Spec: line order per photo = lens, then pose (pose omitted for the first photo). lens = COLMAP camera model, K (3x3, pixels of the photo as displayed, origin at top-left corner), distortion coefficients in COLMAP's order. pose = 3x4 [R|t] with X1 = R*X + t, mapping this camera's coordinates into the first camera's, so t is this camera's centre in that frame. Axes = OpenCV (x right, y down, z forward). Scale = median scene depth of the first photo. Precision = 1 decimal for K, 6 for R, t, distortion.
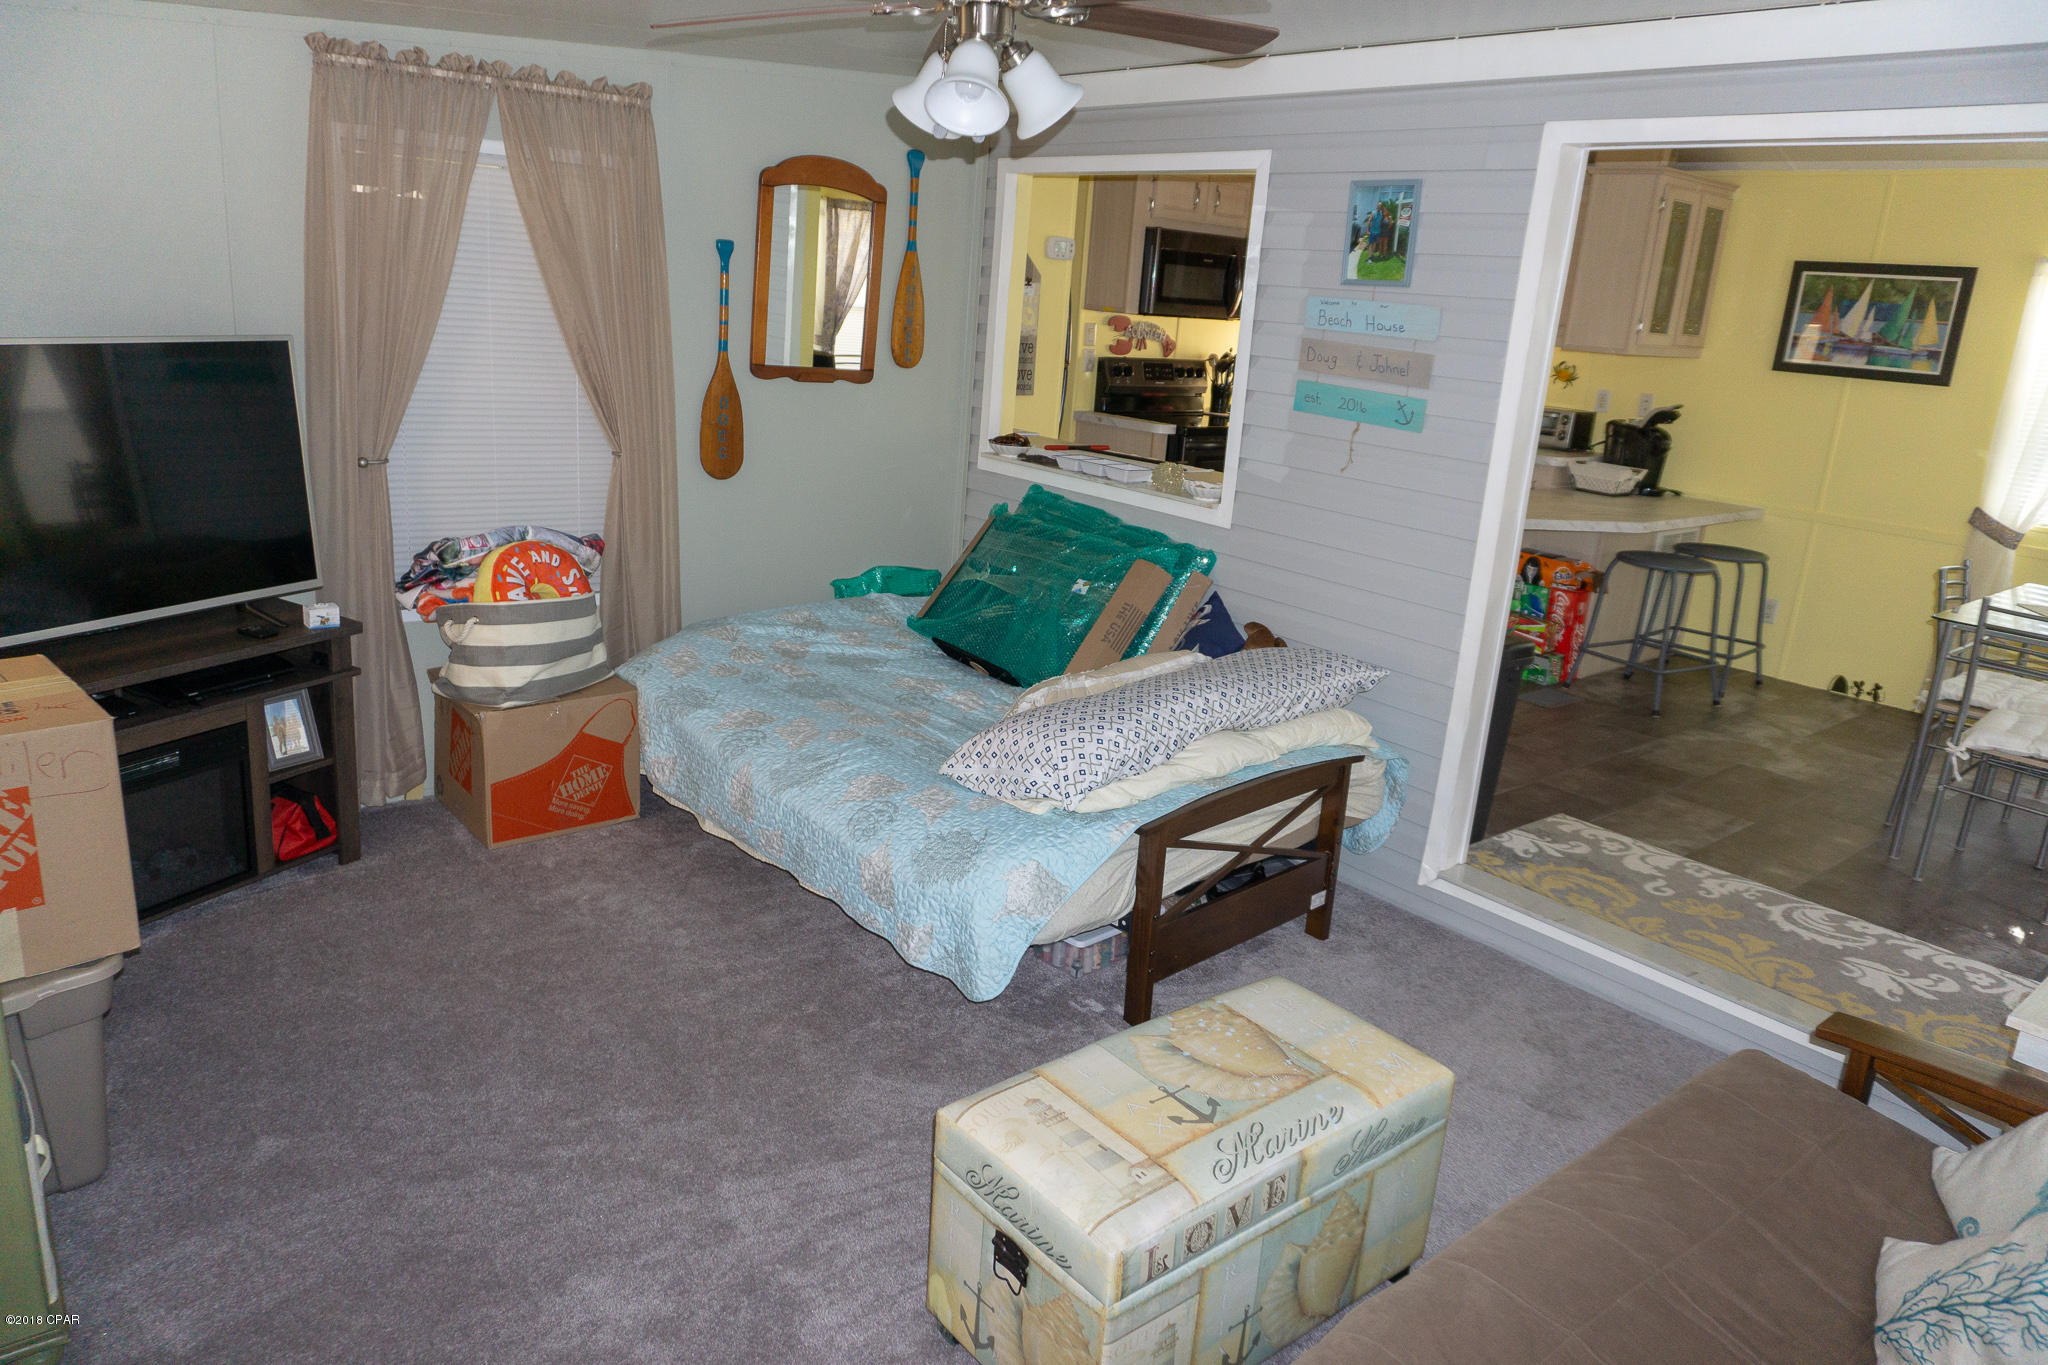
lens RADIAL K [[1356.1, 0, 1023.4], [0, 1356.1, 686.9], [0, 0, 1]] dist [-0.017722, -0.008478]
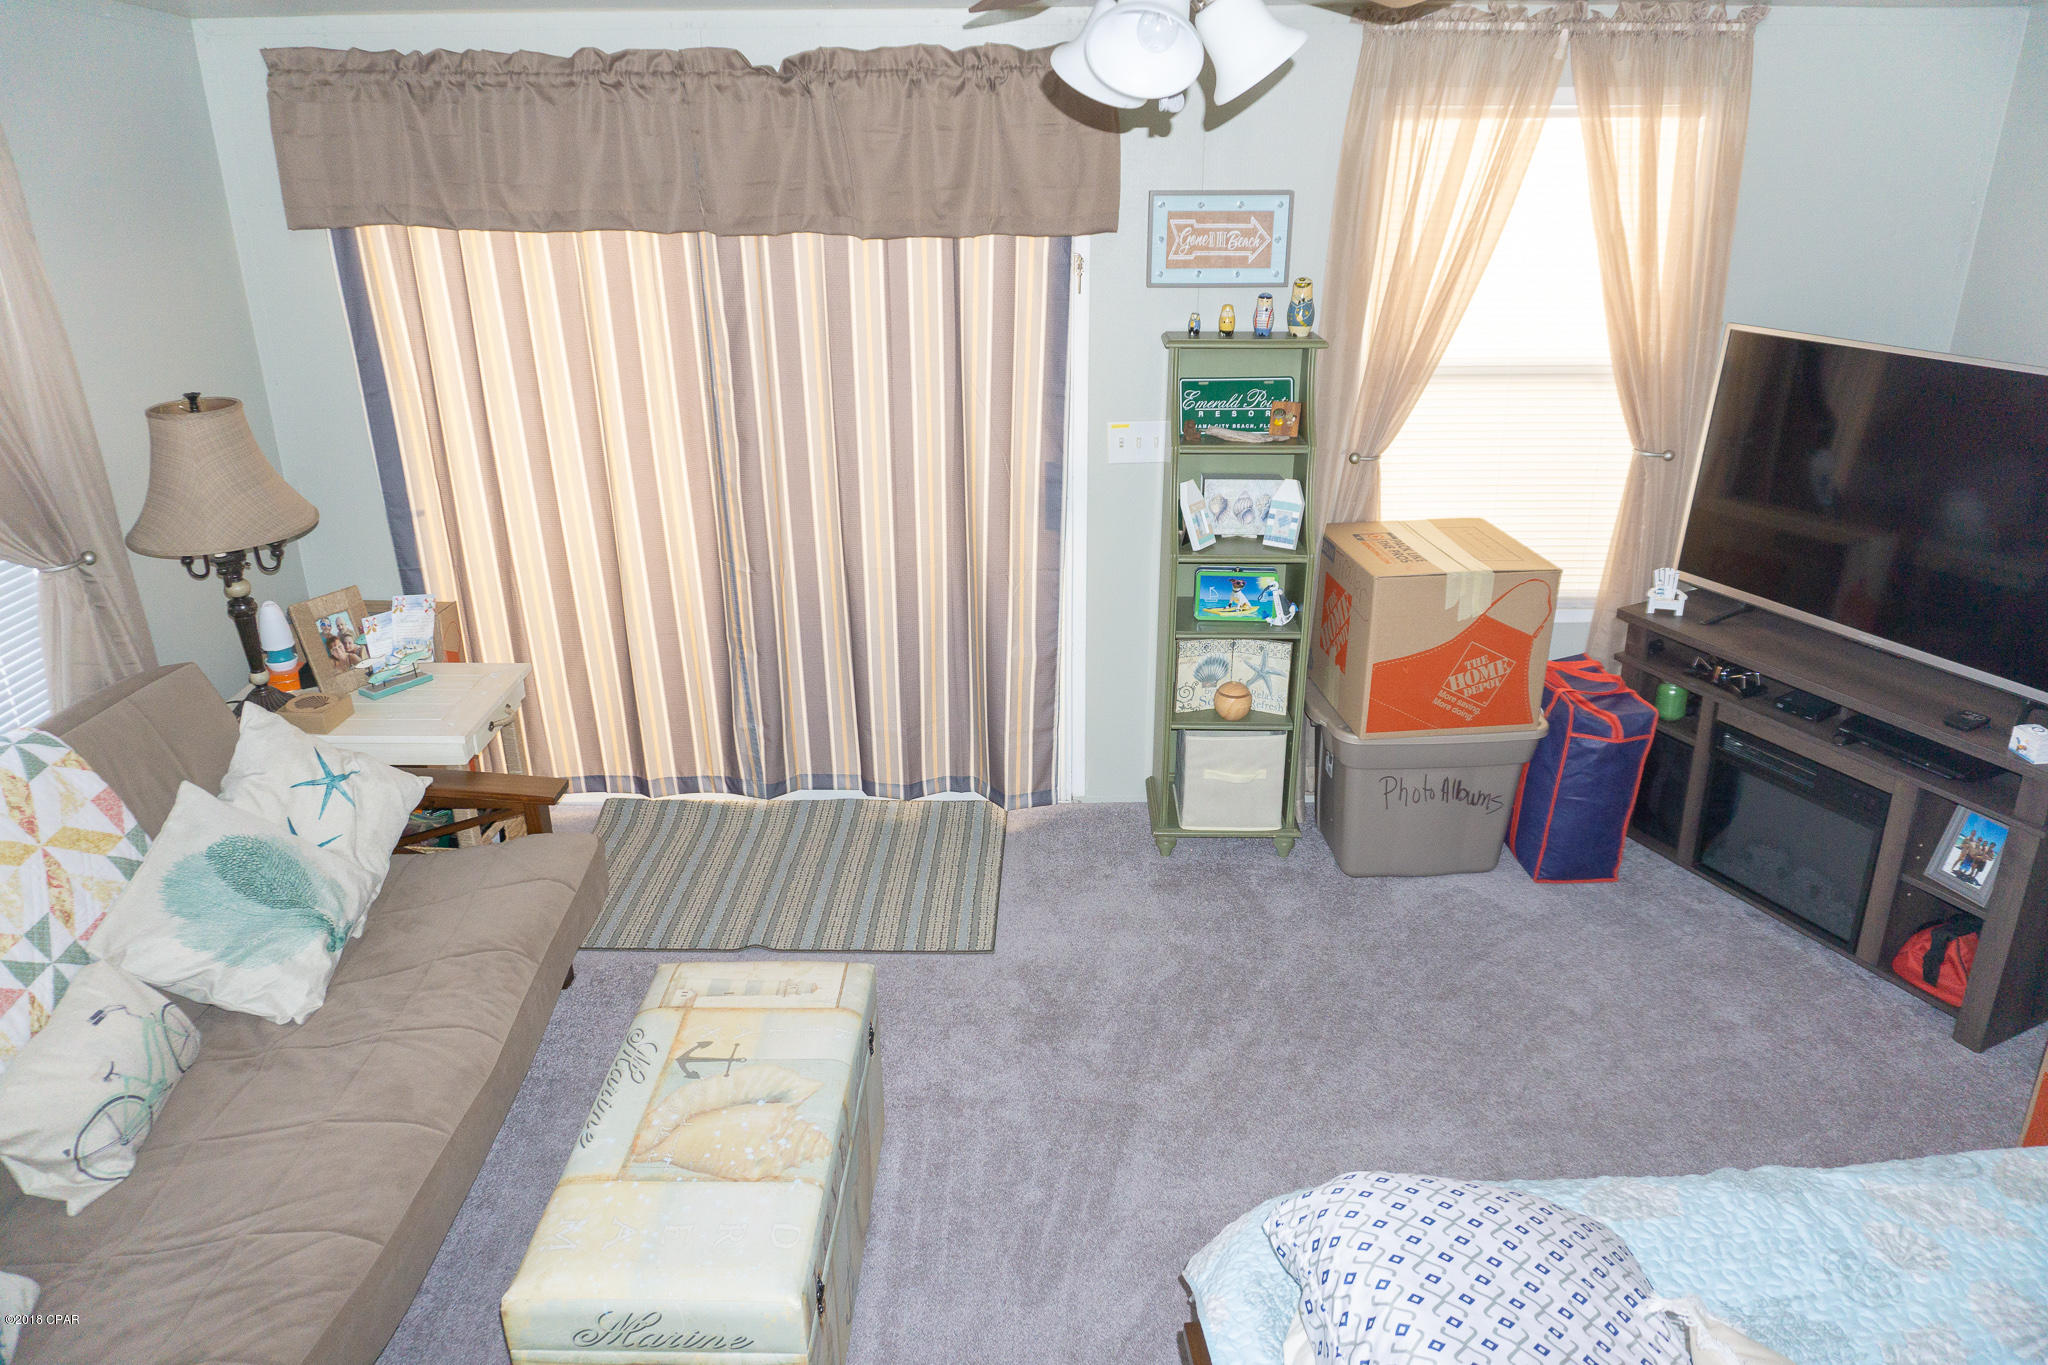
lens RADIAL K [[1356.1, 0, 1023.4], [0, 1356.1, 686.9], [0, 0, 1]] dist [-0.017722, -0.008478]
pose [[-0.642540, 0.228882, -0.731270, 0.381361], [-0.252023, 0.838124, 0.483770, -0.287763], [0.723621, 0.495138, -0.480844, 0.881313]]
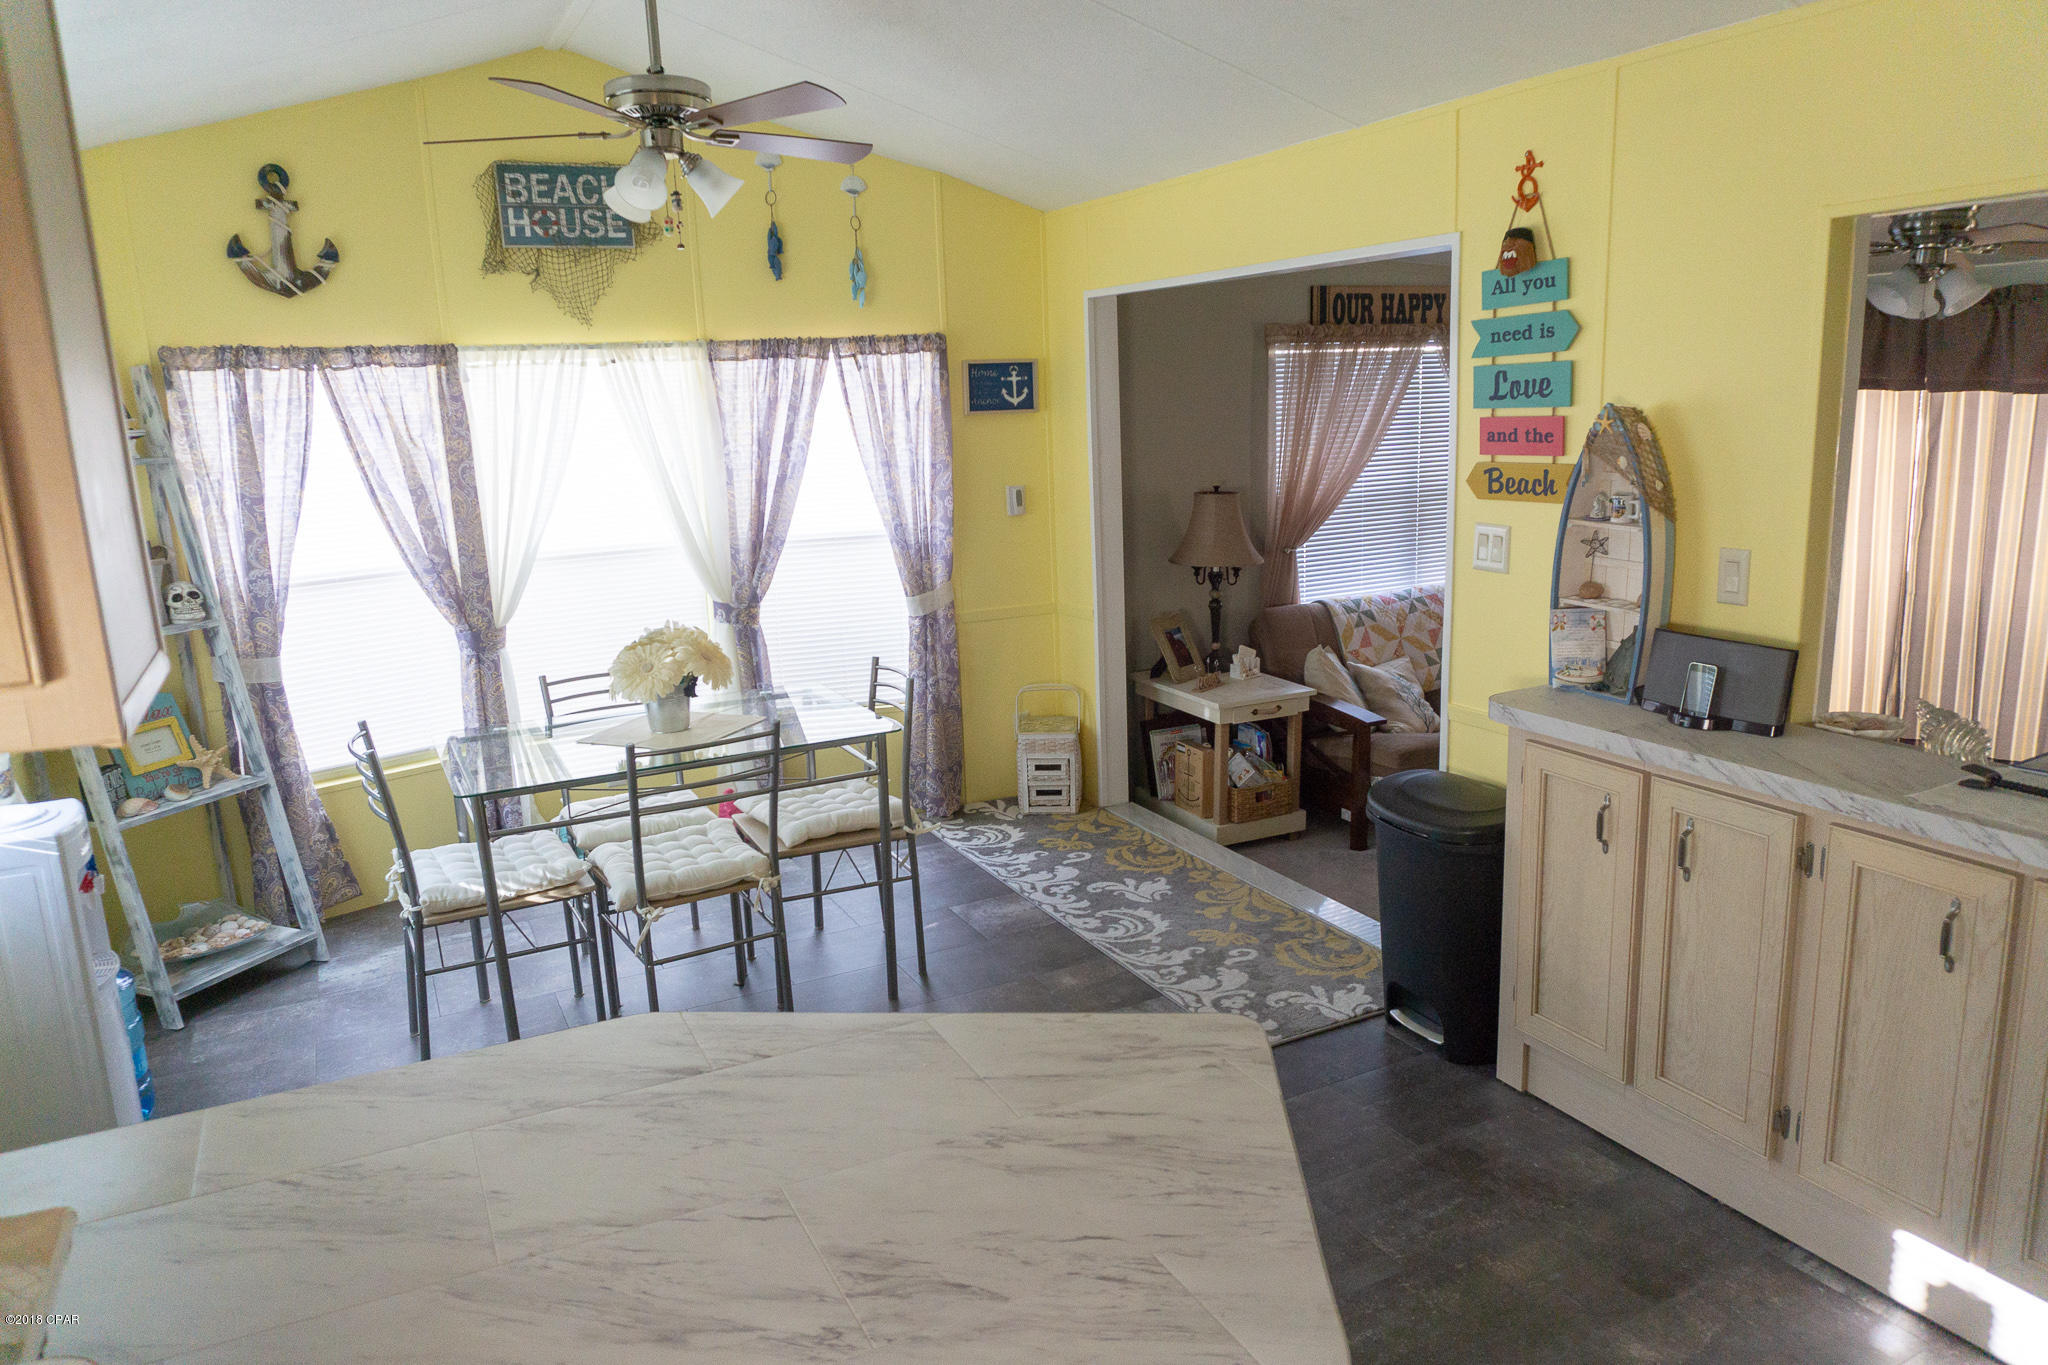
lens RADIAL K [[1353.9, 0, 1025.9], [0, 1353.9, 688.5], [0, 0, 1]] dist [-0.031943, -0.000876]
pose [[-0.972911, -0.079597, 0.217047, 0.435278], [0.037669, 0.871729, 0.488537, -0.544182], [-0.228093, 0.483479, -0.845116, 1.848489]]
